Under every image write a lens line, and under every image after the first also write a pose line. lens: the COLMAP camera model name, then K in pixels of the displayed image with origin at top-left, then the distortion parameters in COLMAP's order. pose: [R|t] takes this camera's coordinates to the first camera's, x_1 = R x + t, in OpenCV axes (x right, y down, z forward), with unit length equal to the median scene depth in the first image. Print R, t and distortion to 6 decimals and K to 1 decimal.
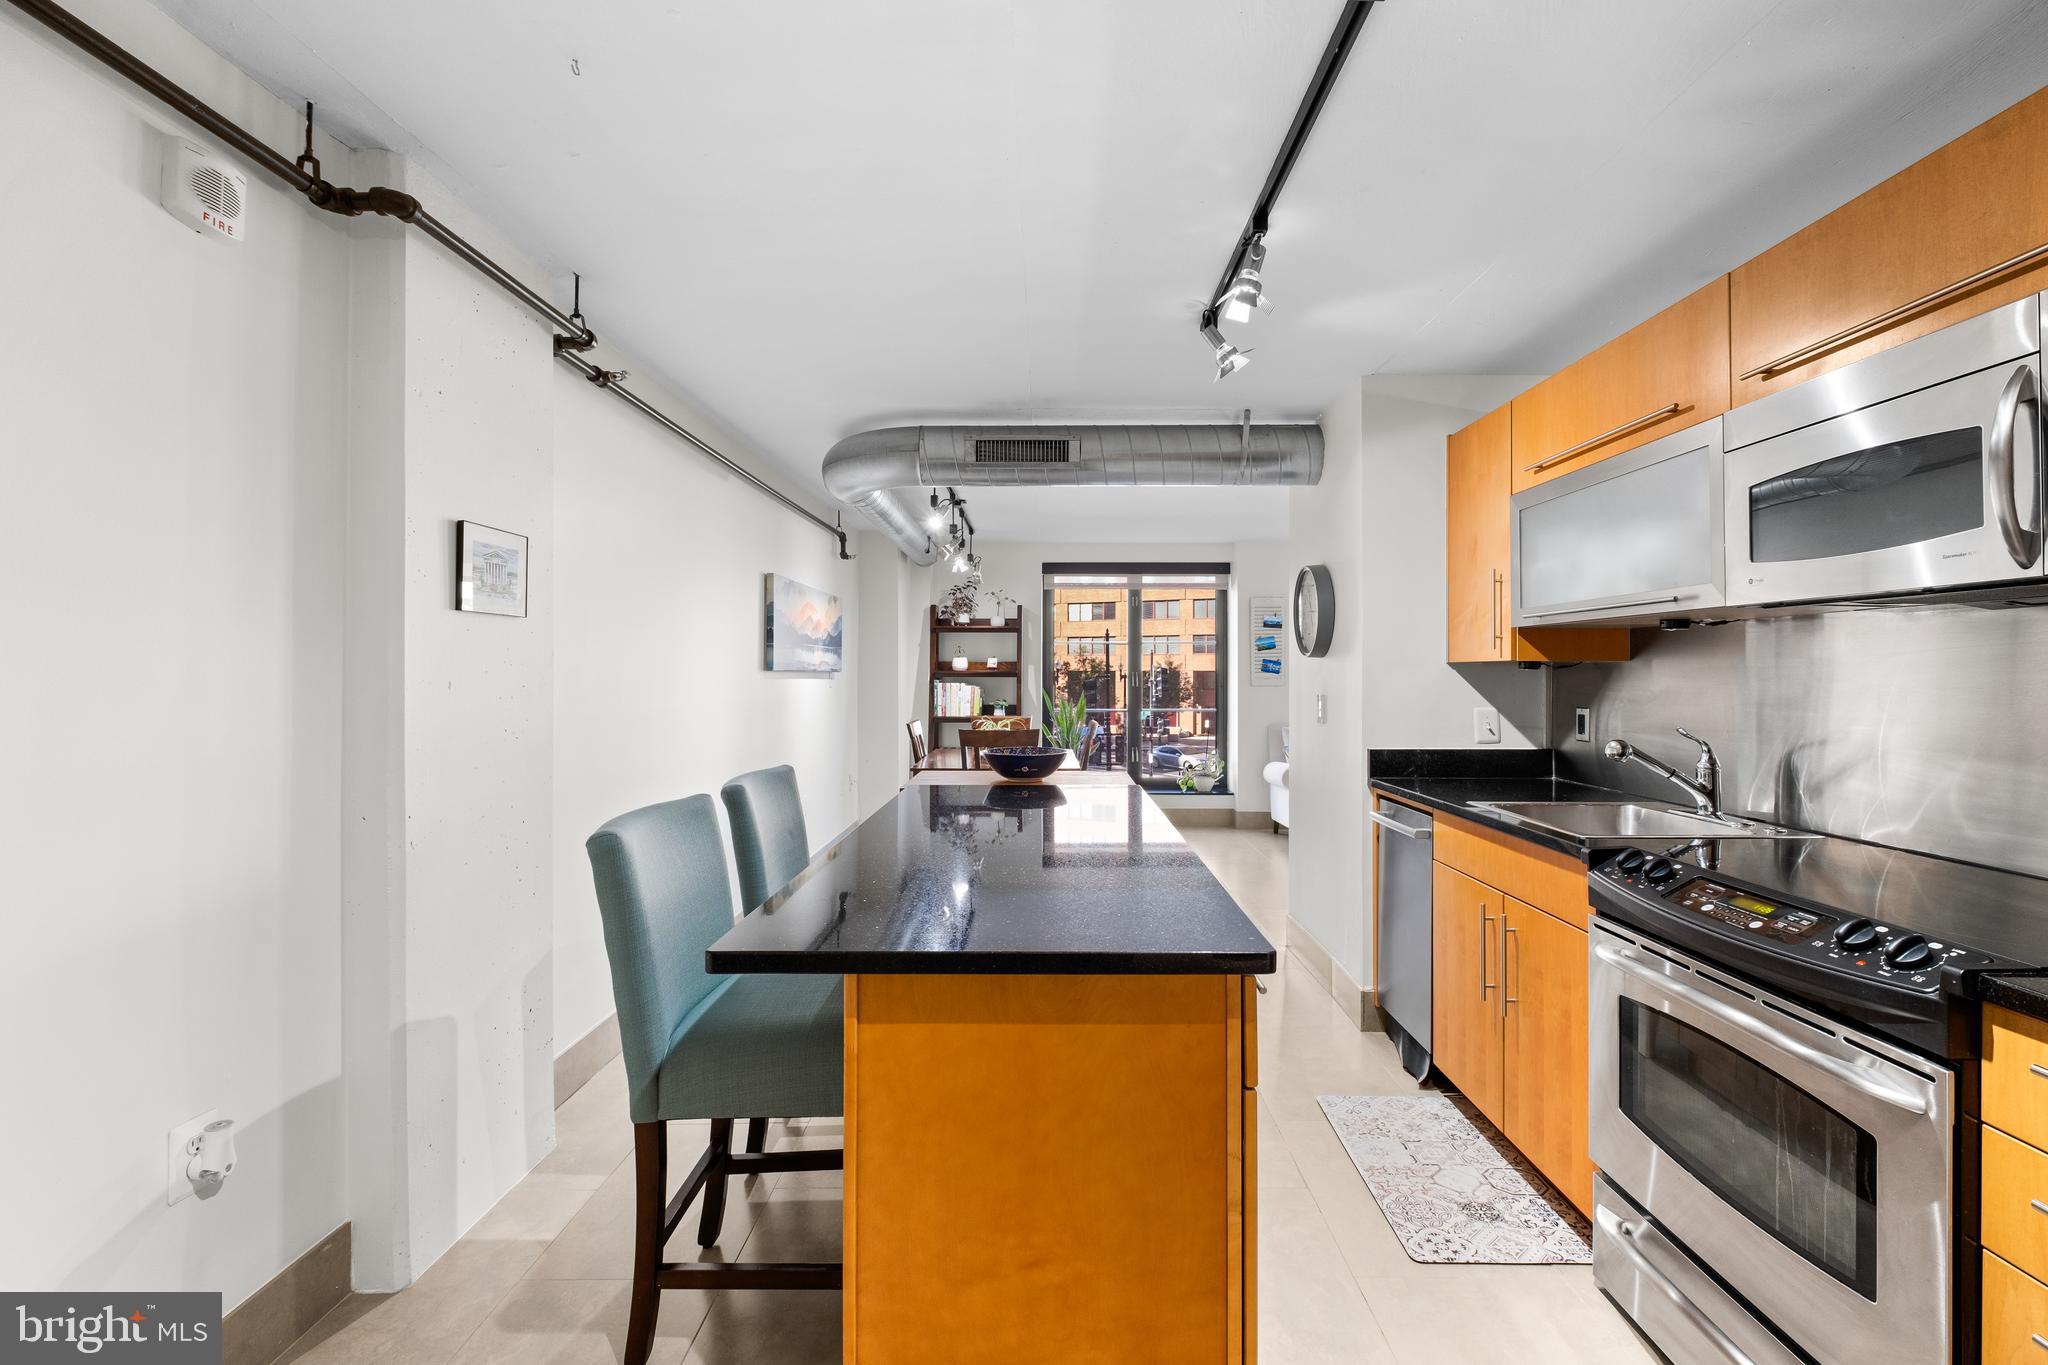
lens RADIAL K [[898.9, 0, 1027.3], [0, 898.9, 674.9], [0, 0, 1]] dist [-0.000036, -0.002457]
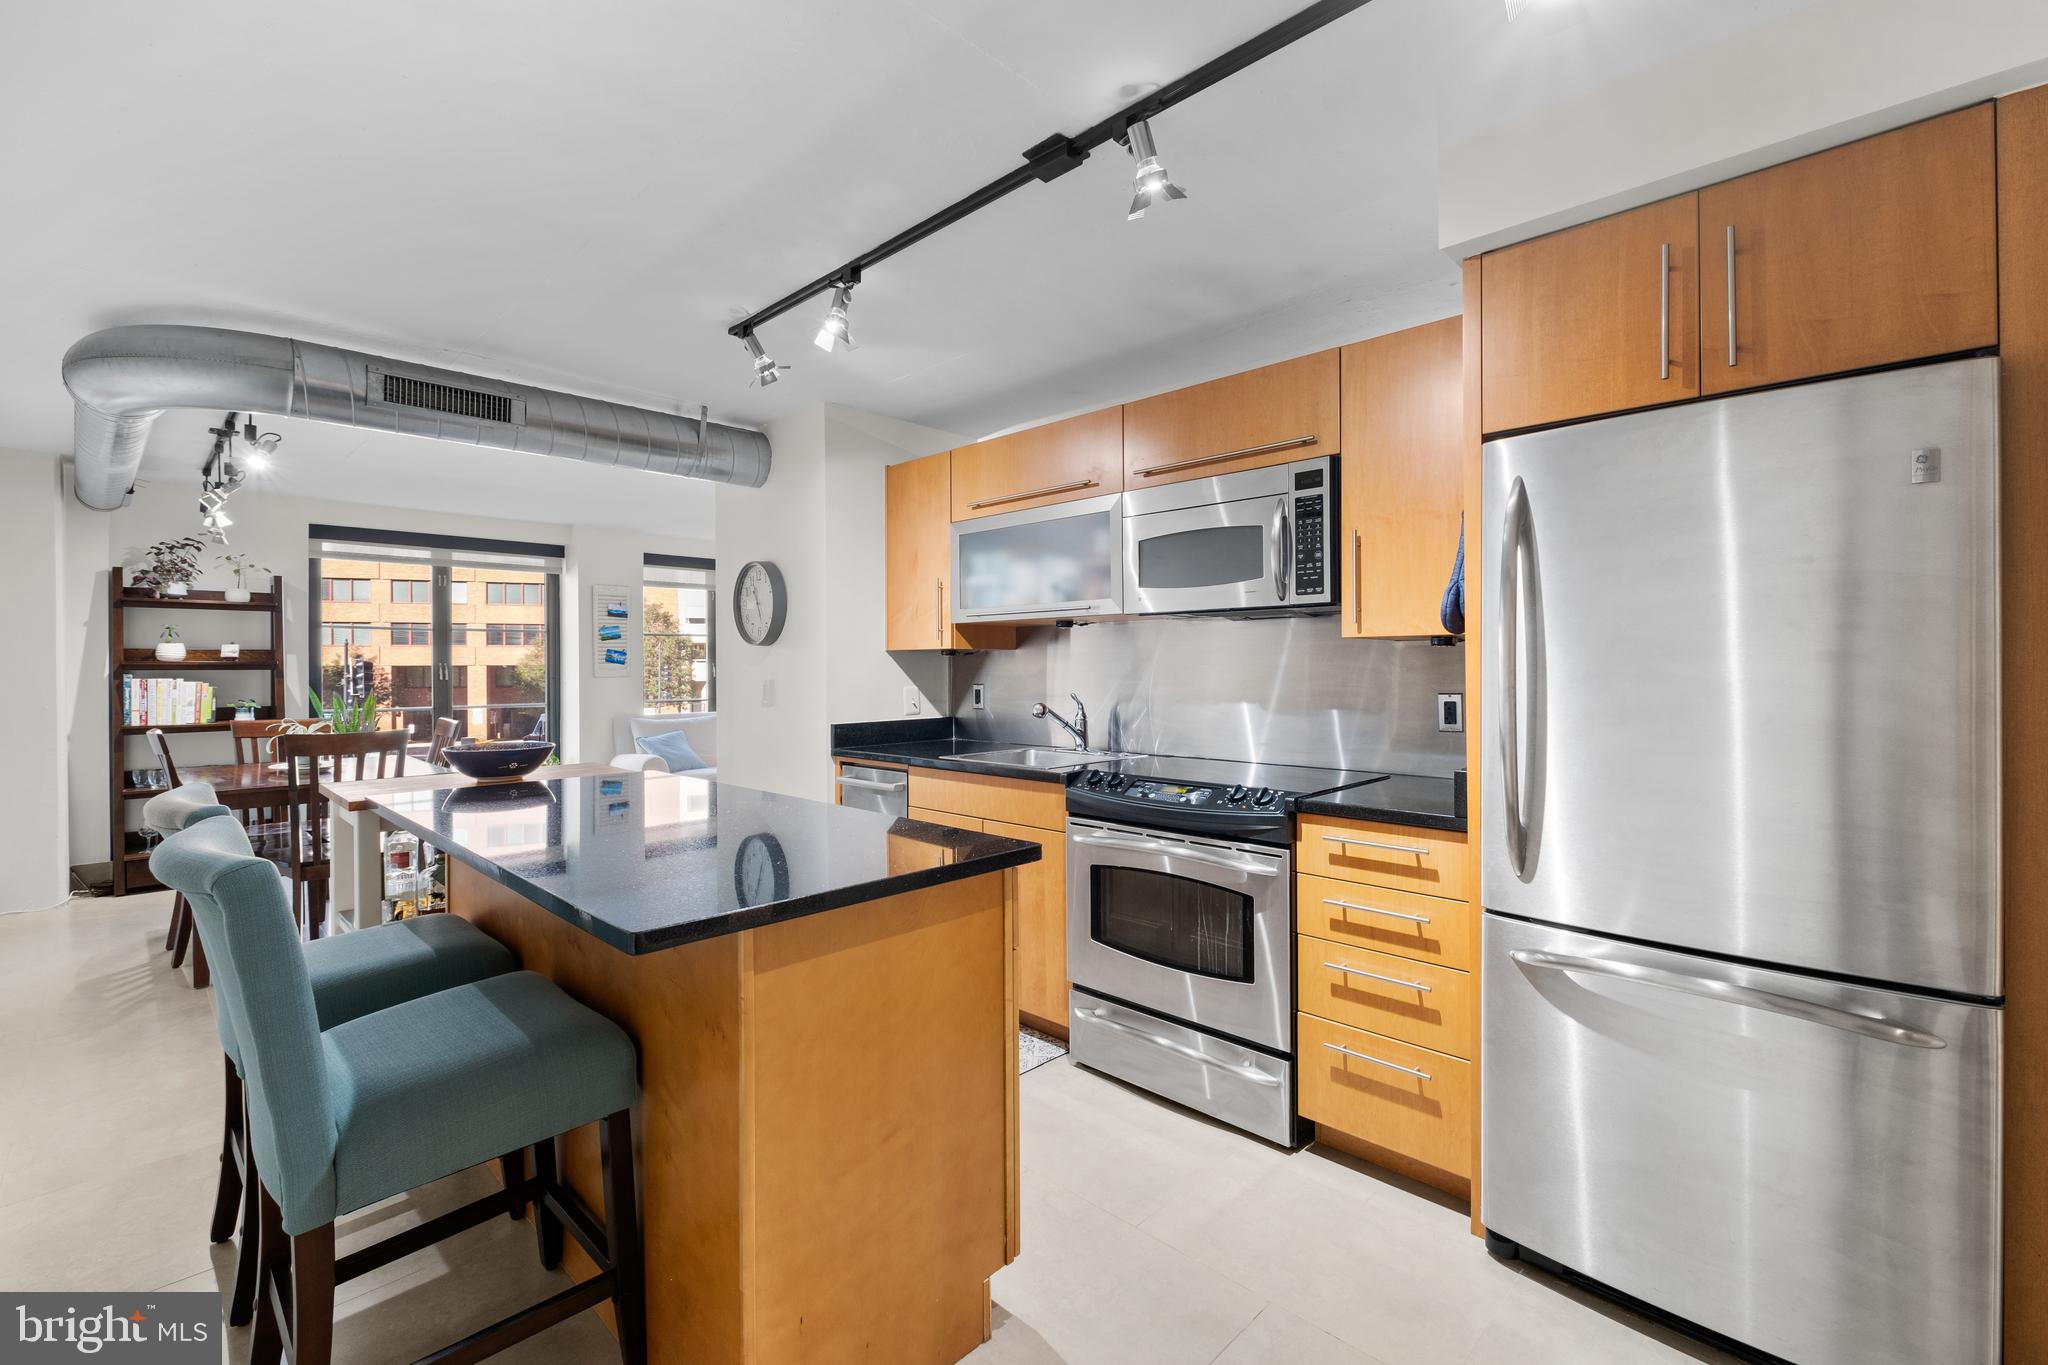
lens RADIAL K [[898.9, 0, 1028.5], [0, 898.9, 676.0], [0, 0, 1]] dist [-0.000036, -0.002457]
pose [[0.687994, -0.012198, 0.725614, -0.250024], [0.006667, 0.999923, 0.010488, 0.008251], [-0.725686, -0.002378, 0.688022, 0.010771]]
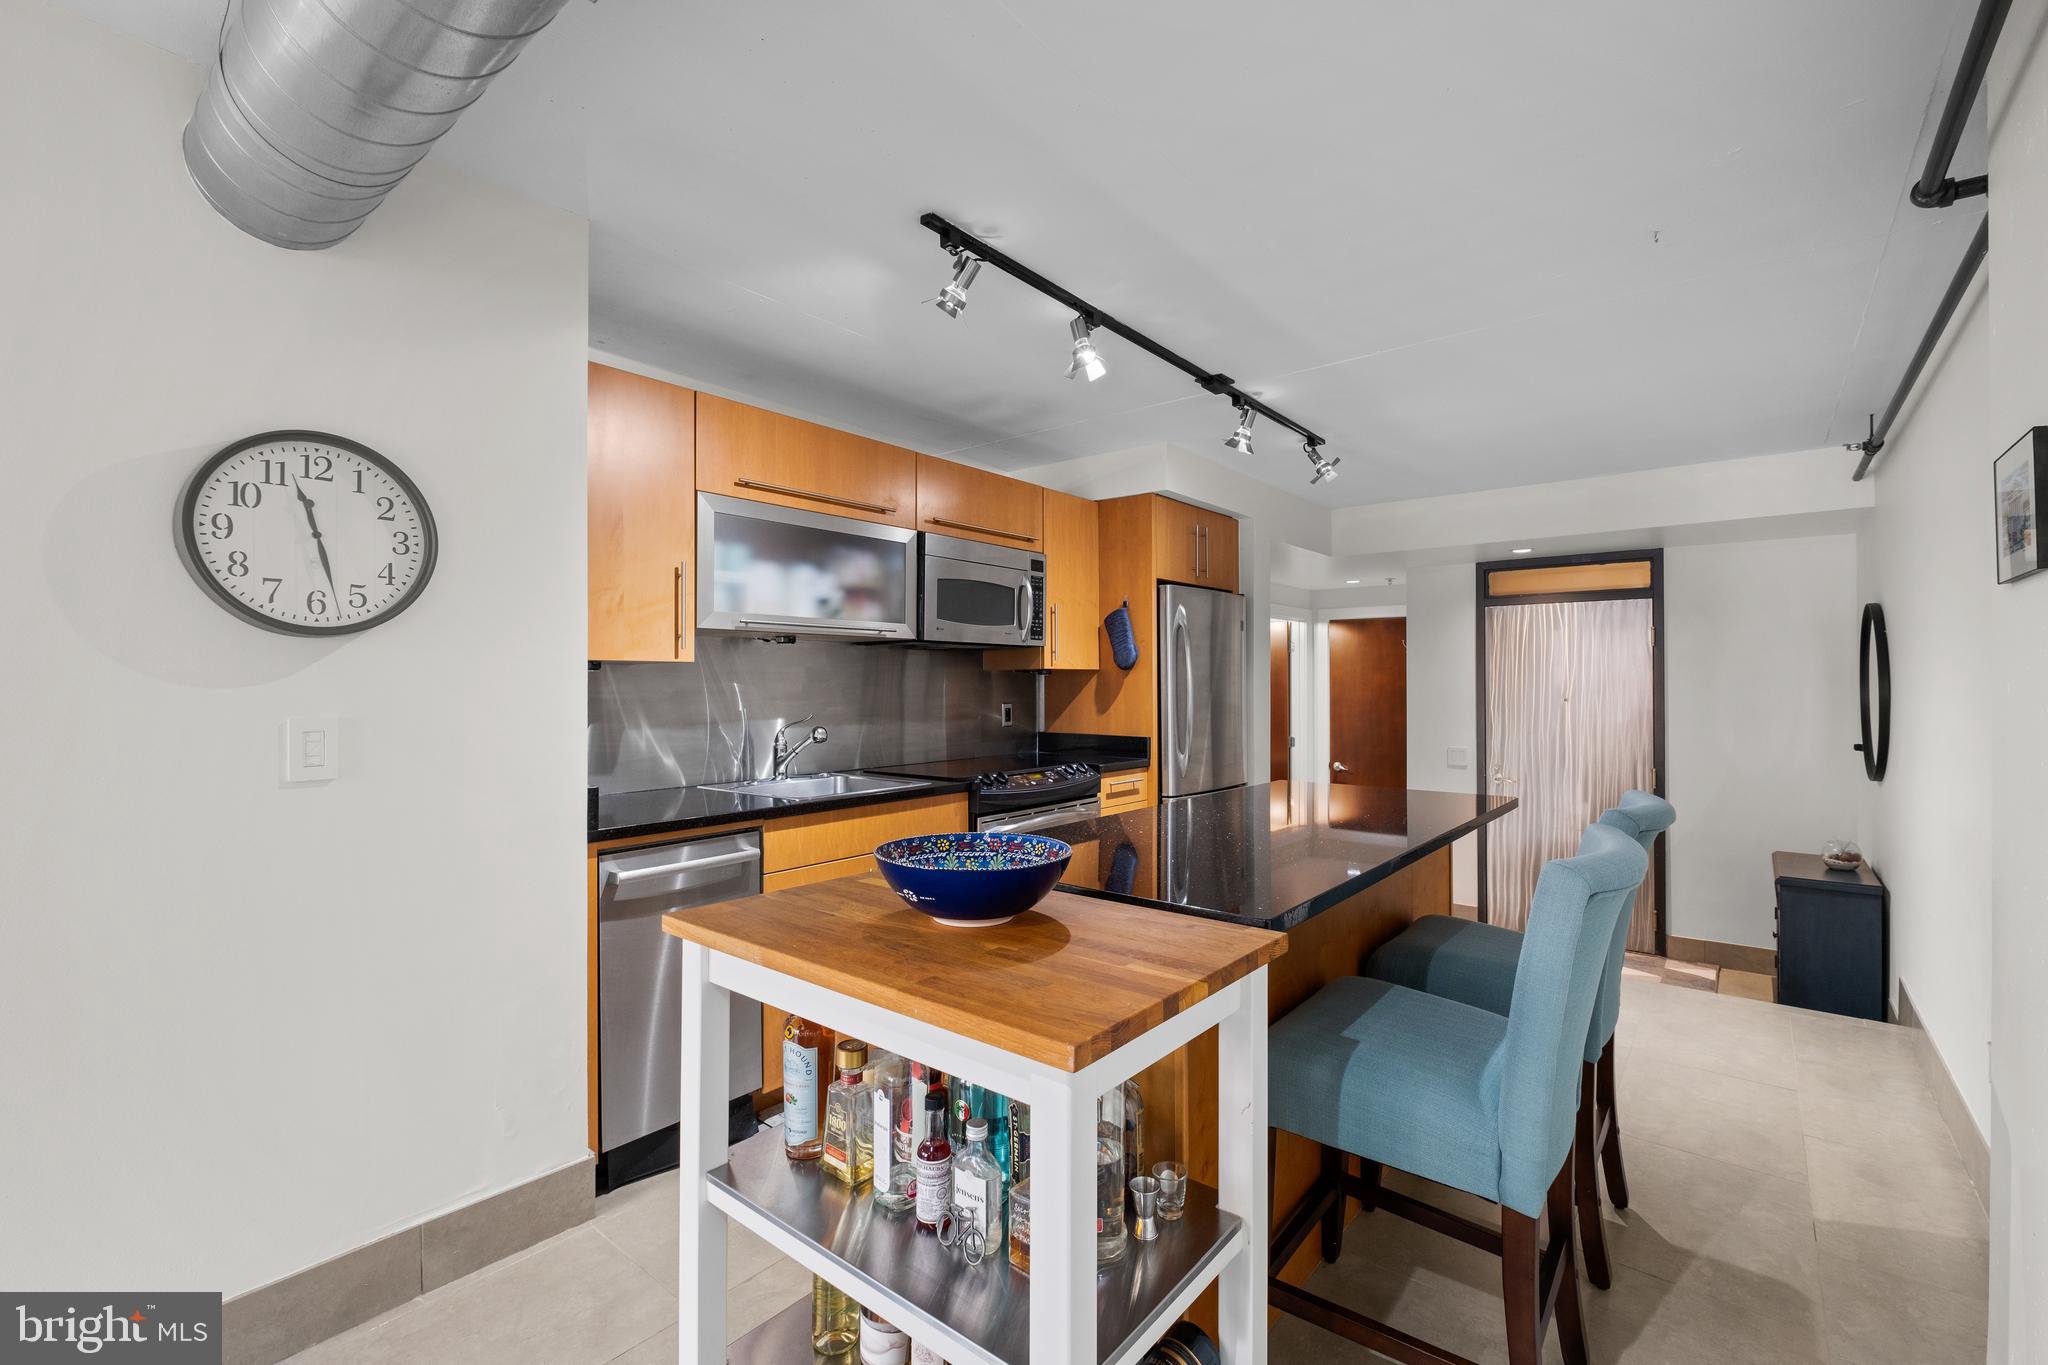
lens RADIAL K [[898.9, 0, 1041.0], [0, 898.9, 674.4], [0, 0, 1]] dist [-0.000036, -0.002457]
pose [[-0.797790, -0.001736, 0.602933, -0.248264], [-0.004227, 0.999987, -0.002715, -0.001222], [-0.602921, -0.004714, -0.797787, 1.140700]]
